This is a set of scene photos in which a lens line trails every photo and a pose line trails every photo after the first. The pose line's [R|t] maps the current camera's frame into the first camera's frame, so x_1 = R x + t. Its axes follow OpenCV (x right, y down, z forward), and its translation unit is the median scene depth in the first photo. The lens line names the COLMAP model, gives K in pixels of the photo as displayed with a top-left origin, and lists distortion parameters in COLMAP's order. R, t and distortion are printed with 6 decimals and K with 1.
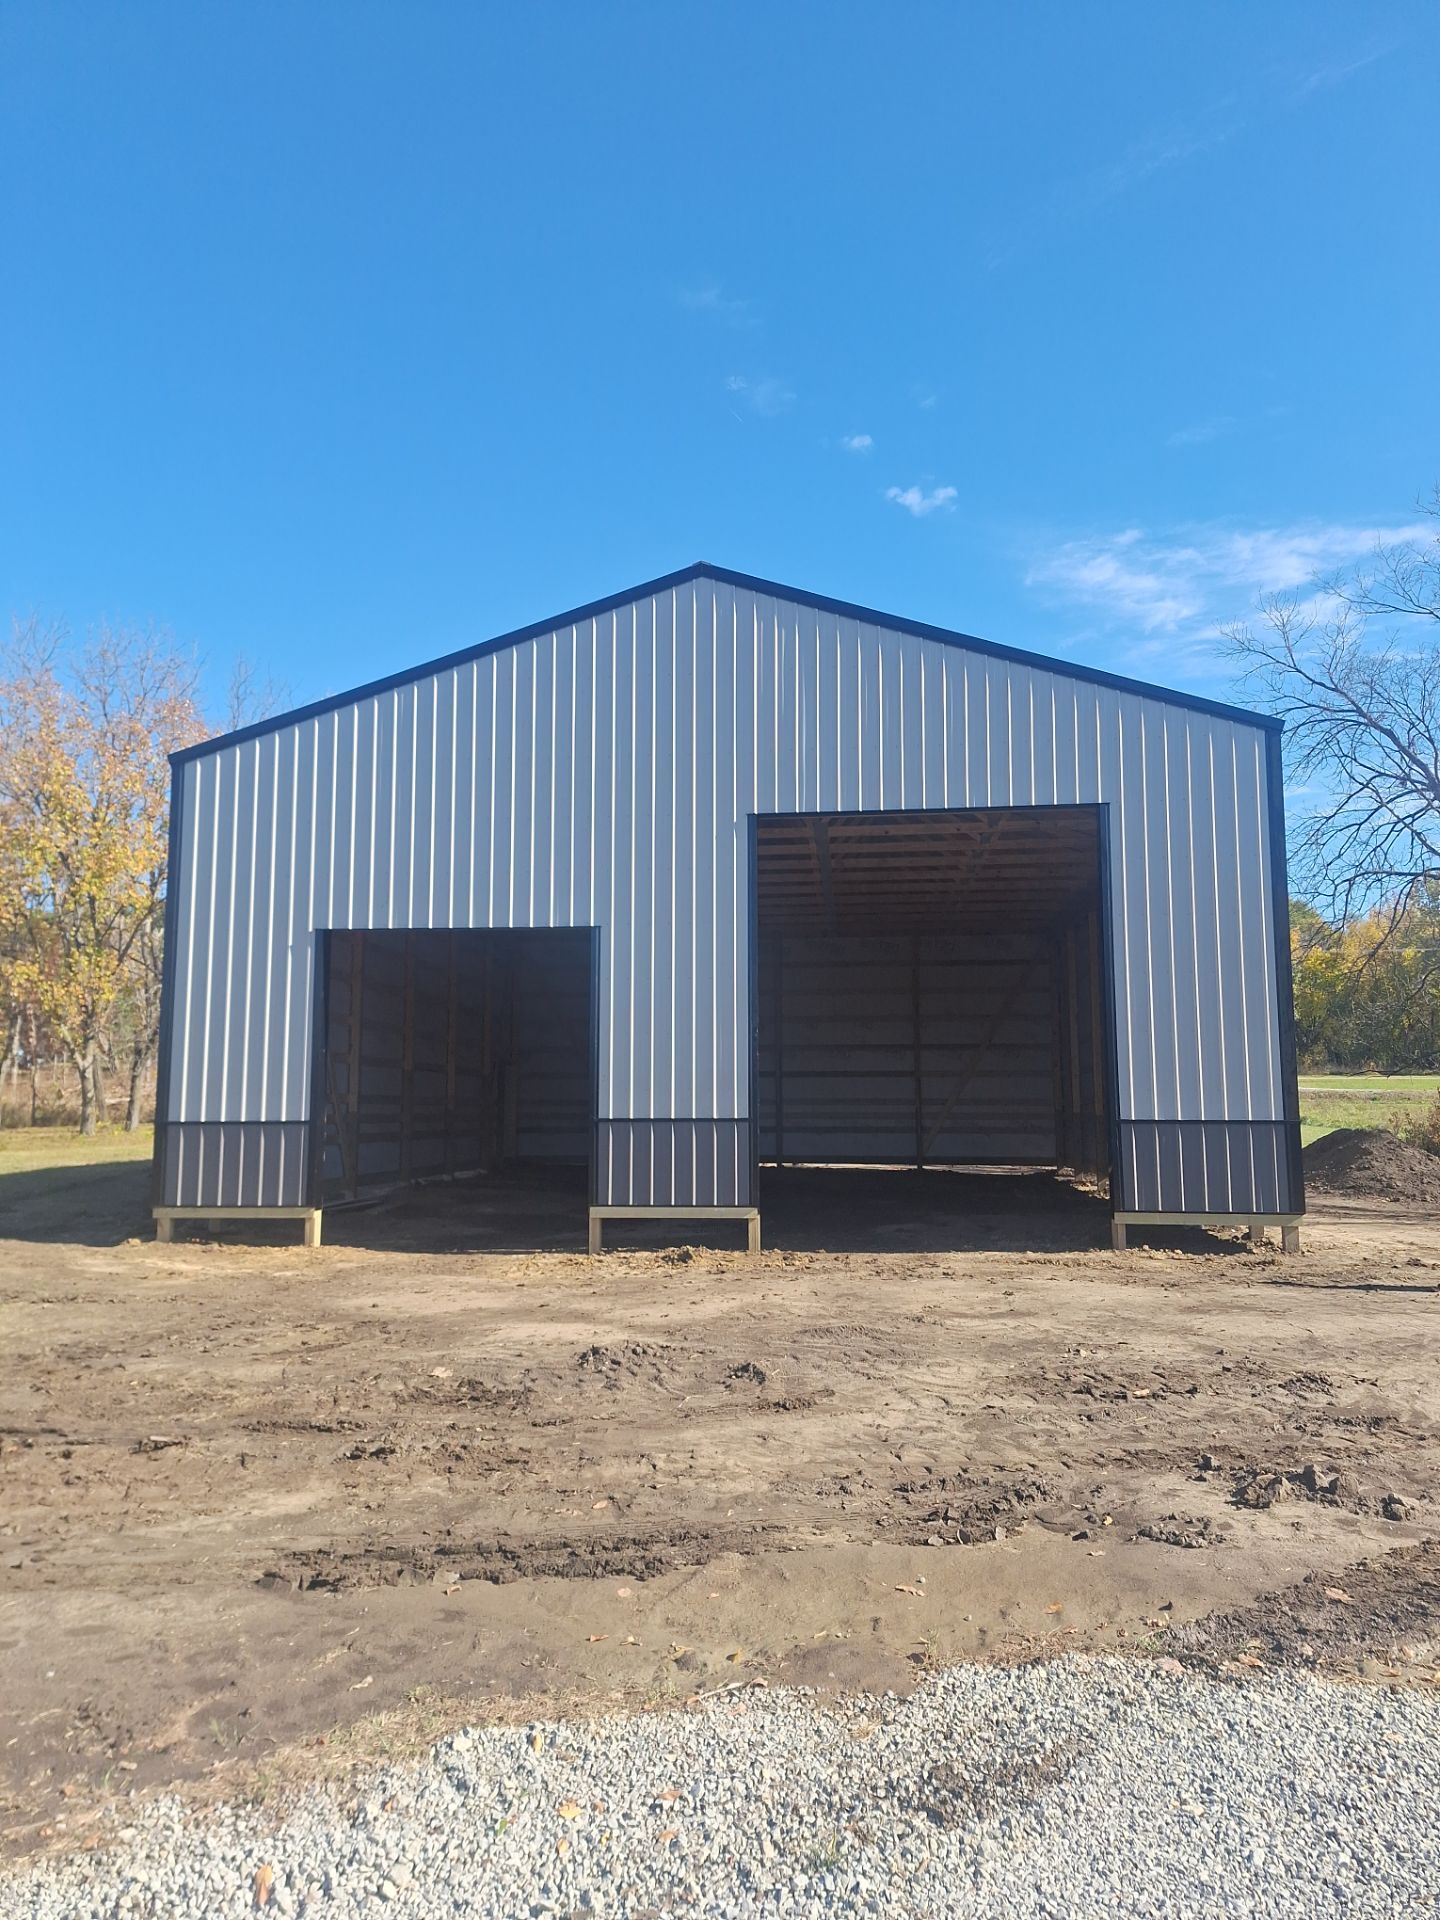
lens RADIAL K [[1291.2, 0, 719.7], [0, 1291.2, 991.2], [0, 0, 1]] dist [0.119208, -0.000394]
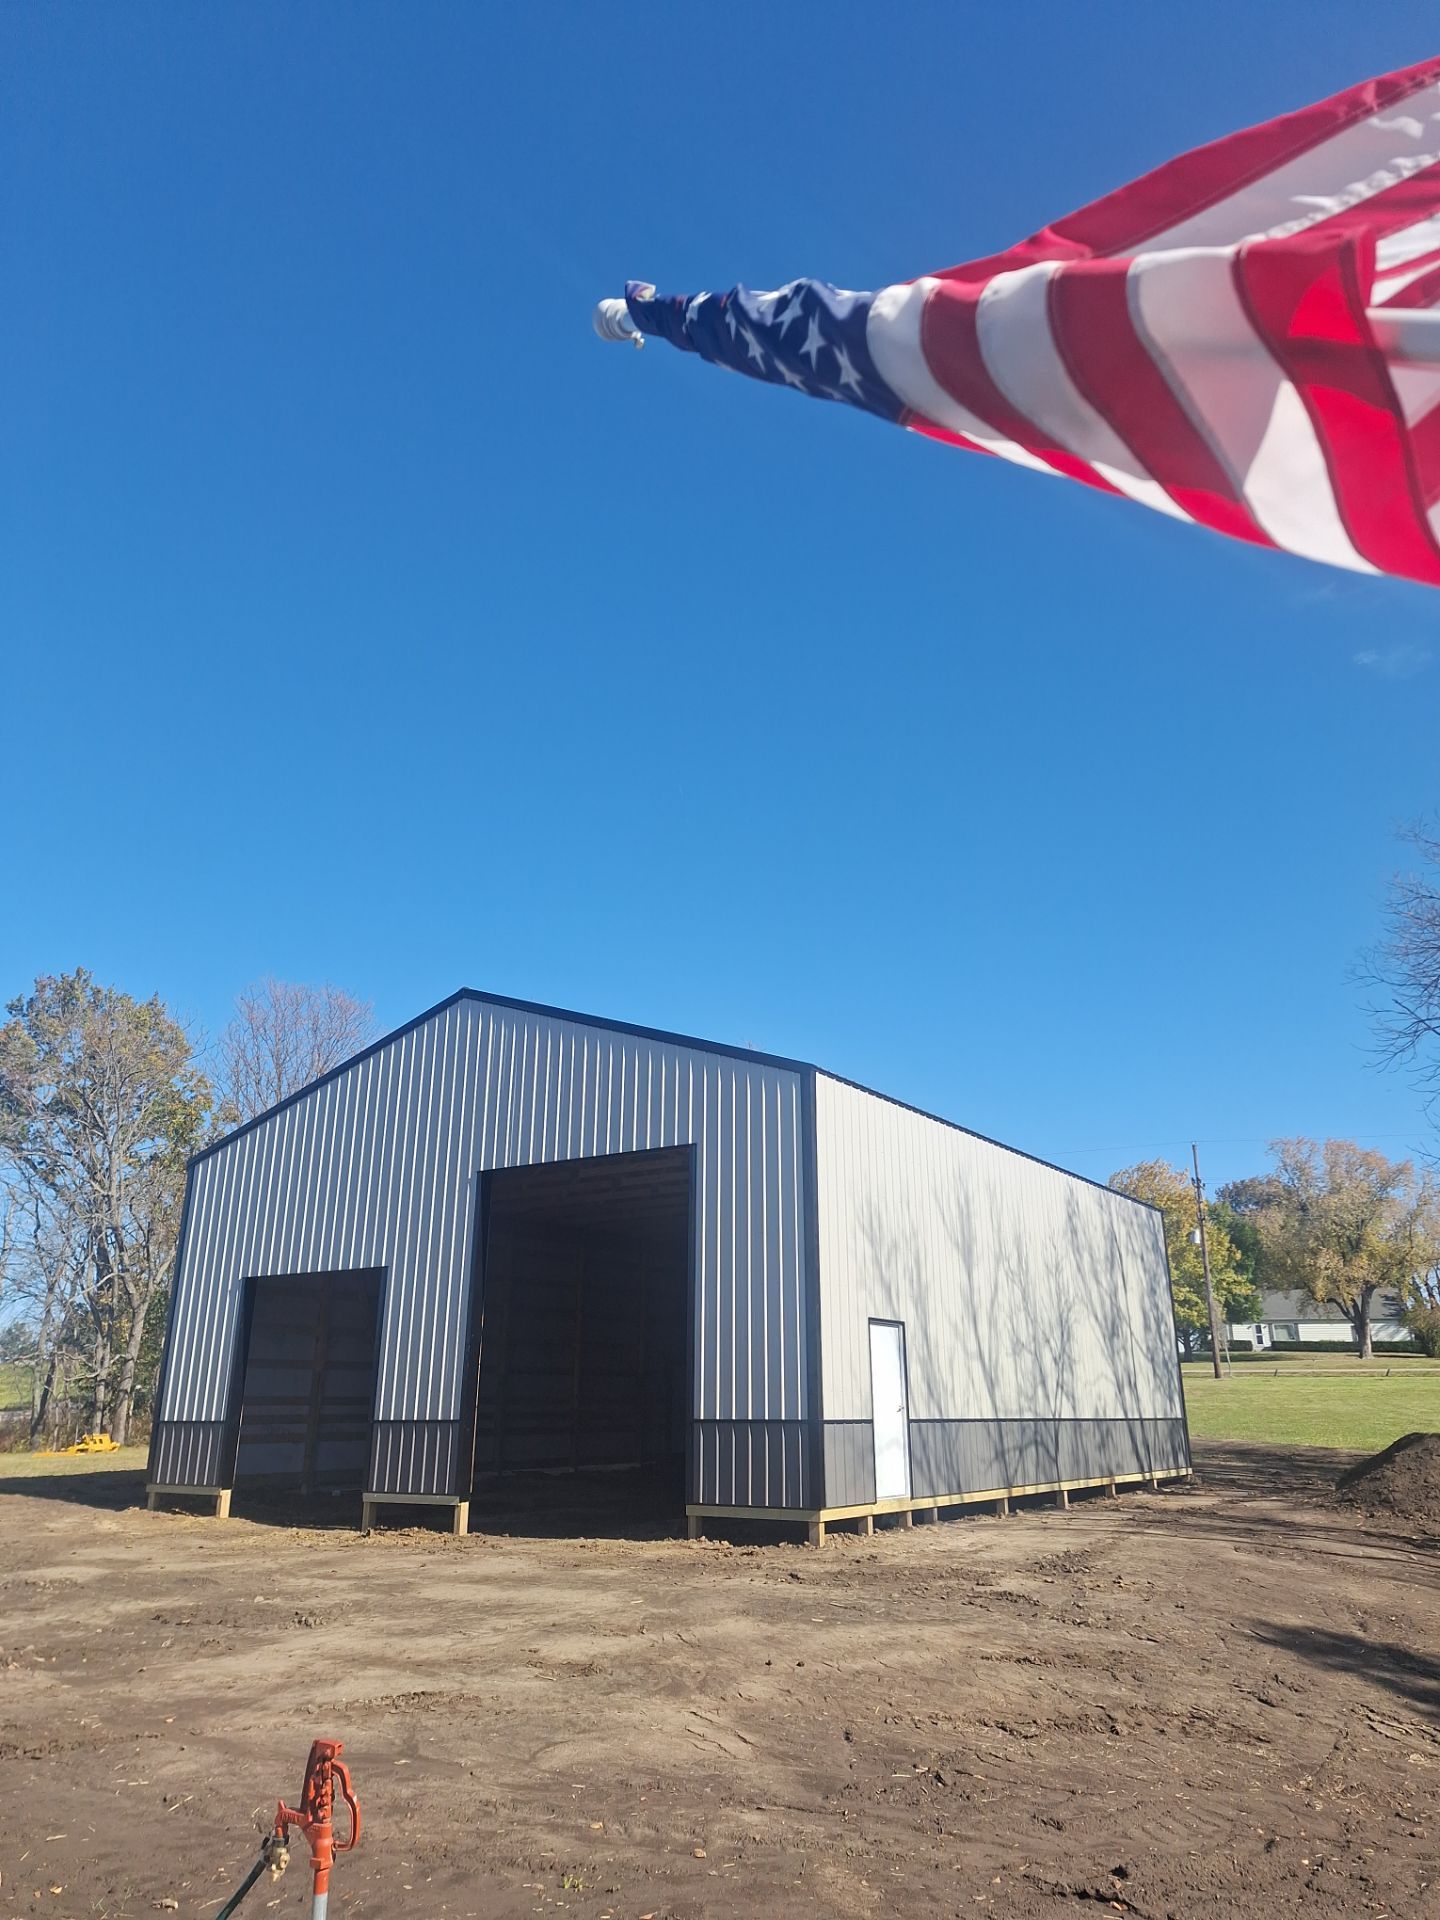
lens RADIAL K [[1354.0, 0, 720.0], [0, 1354.0, 960.0], [0, 0, 1]] dist [0.044580, -0.000829]
pose [[0.878597, -0.148671, -0.453832, 0.886681], [0.042204, 0.970761, -0.236307, -0.010764], [0.475695, 0.188465, 0.859183, -0.096624]]
